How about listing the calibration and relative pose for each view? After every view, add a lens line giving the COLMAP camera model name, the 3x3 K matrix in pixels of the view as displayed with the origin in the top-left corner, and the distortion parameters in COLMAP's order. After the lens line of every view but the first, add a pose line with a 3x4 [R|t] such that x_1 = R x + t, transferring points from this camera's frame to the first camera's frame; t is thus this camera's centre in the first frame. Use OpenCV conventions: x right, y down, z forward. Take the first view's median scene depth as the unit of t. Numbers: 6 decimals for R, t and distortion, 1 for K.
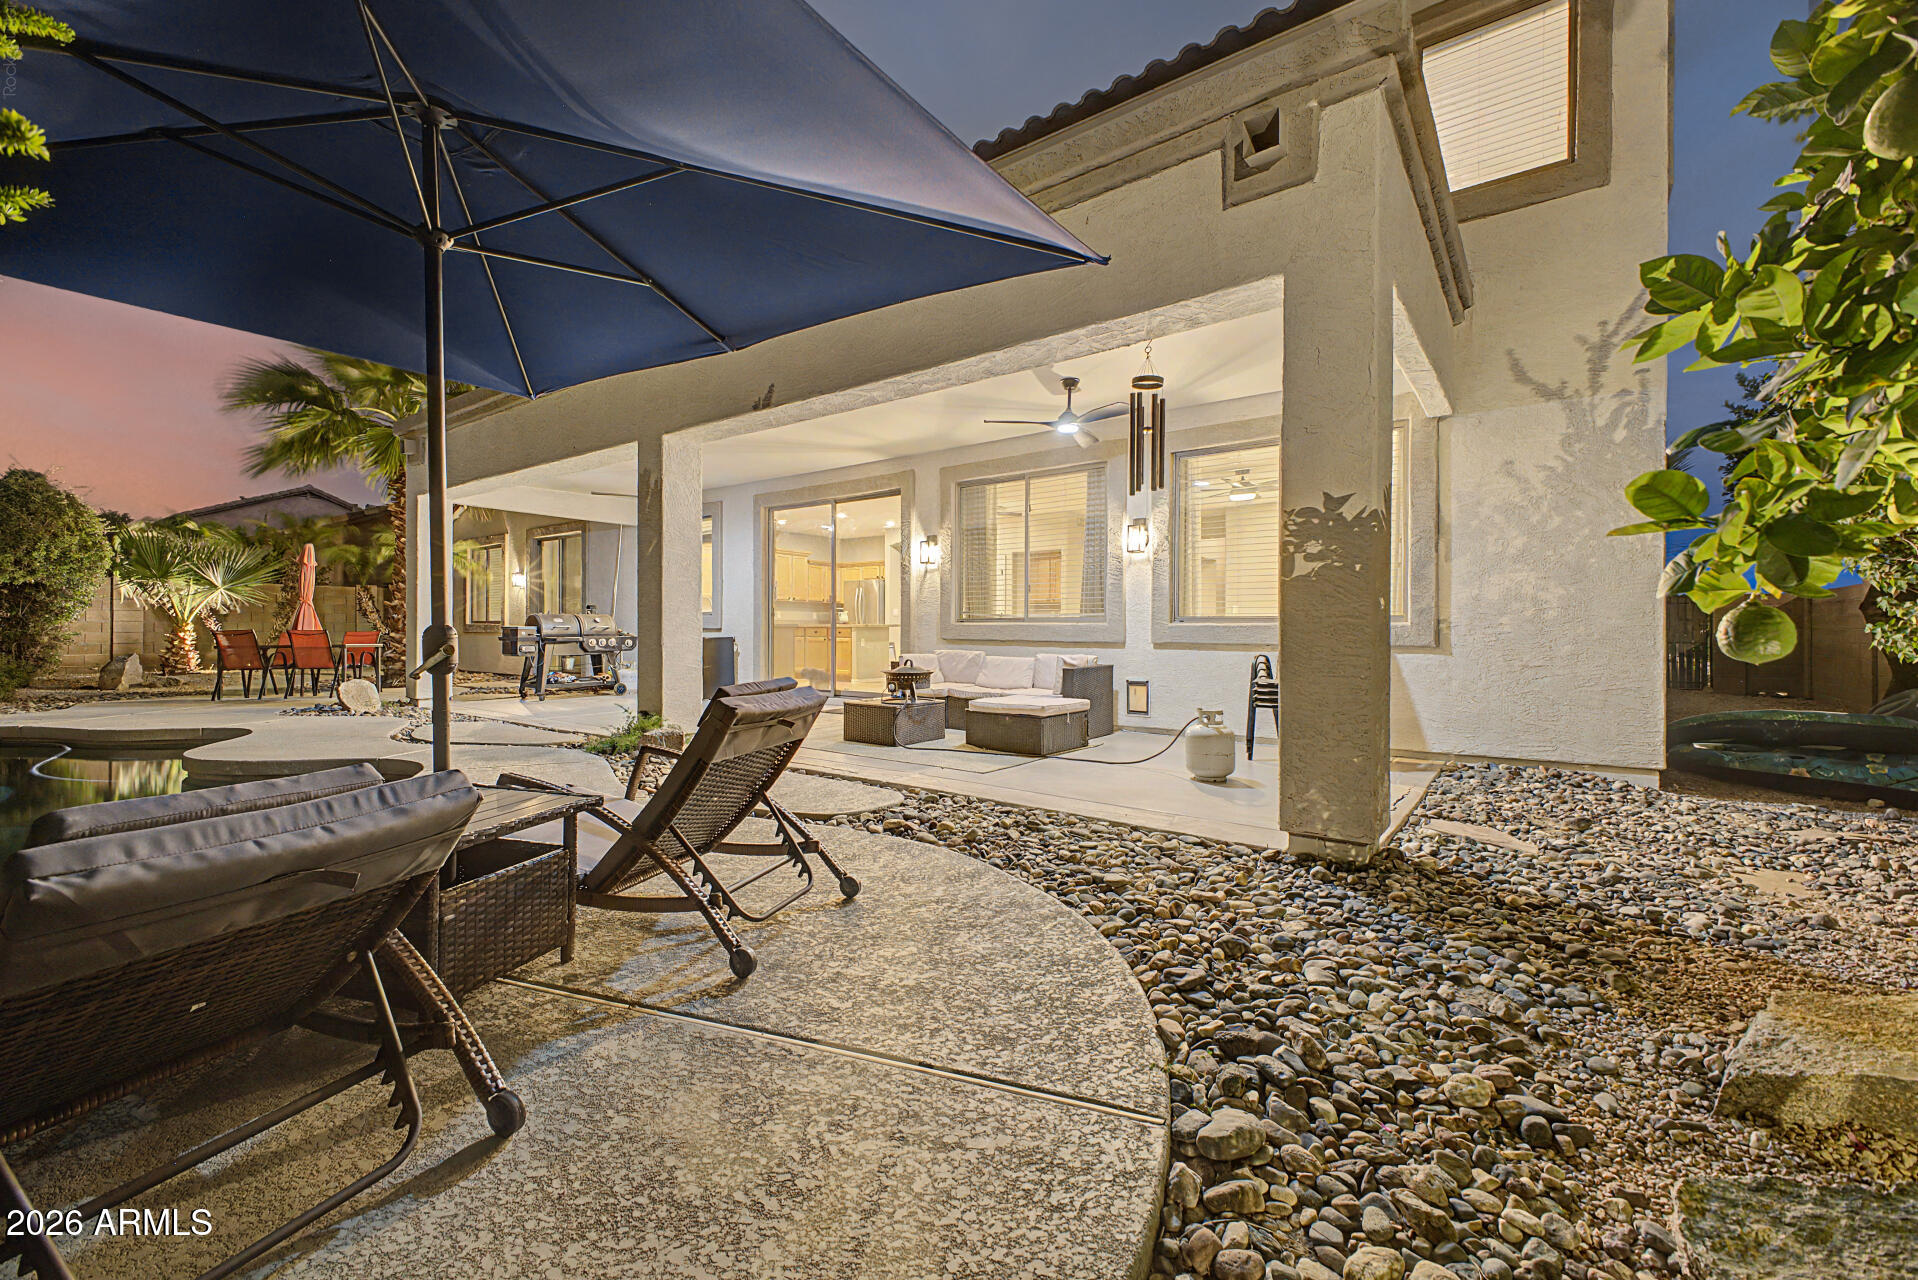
lens RADIAL K [[820.4, 0, 959.0], [0, 820.4, 640.0], [0, 0, 1]] dist [0.037216, 0.000078]
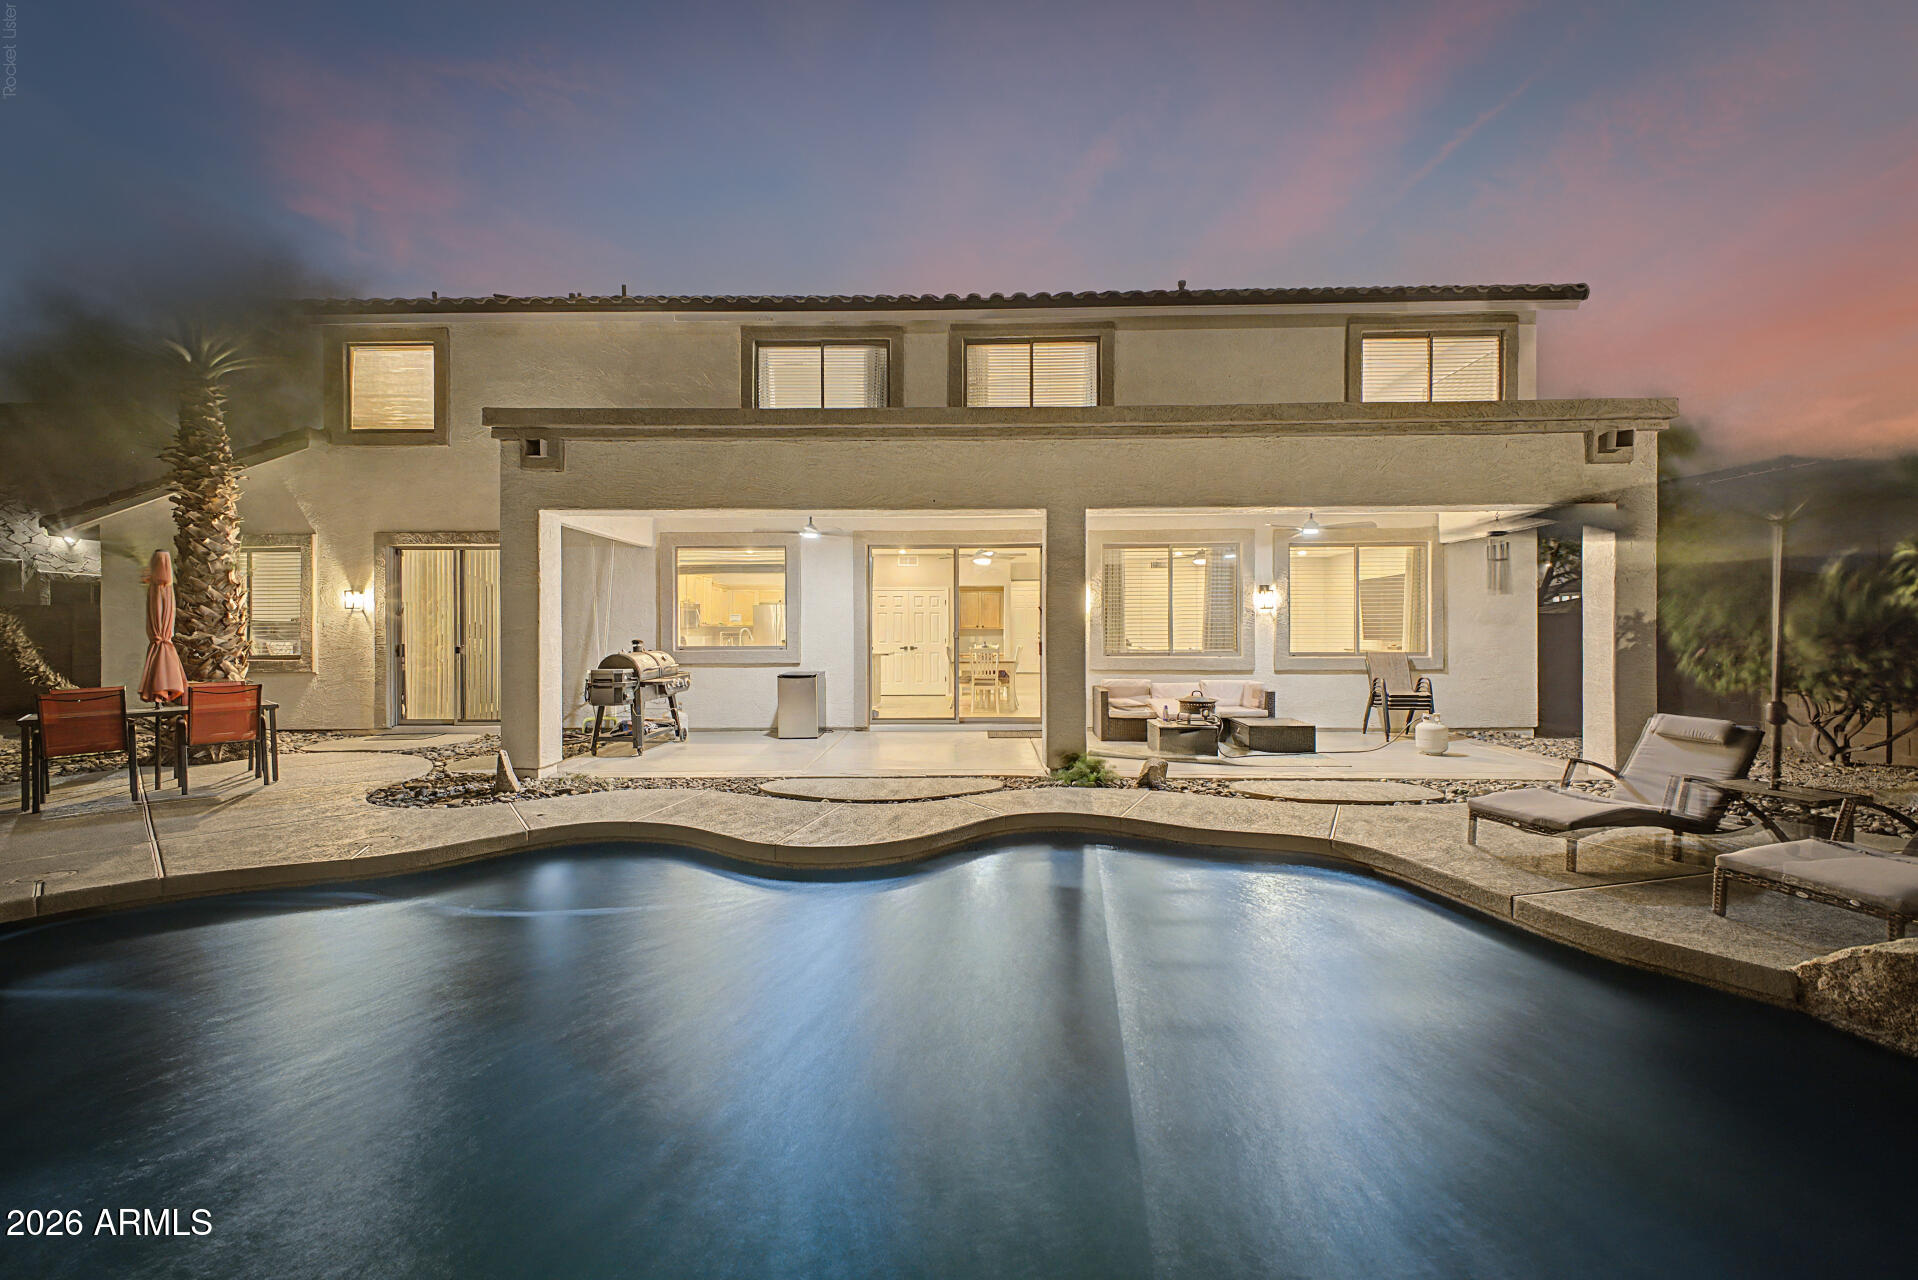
lens RADIAL K [[820.4, 0, 959.0], [0, 820.4, 640.0], [0, 0, 1]] dist [0.037216, 0.000078]
pose [[0.788366, -0.014667, 0.615032, -1.193725], [0.013917, 0.999885, 0.006006, -0.072449], [-0.615049, 0.003824, 0.788479, 0.194848]]
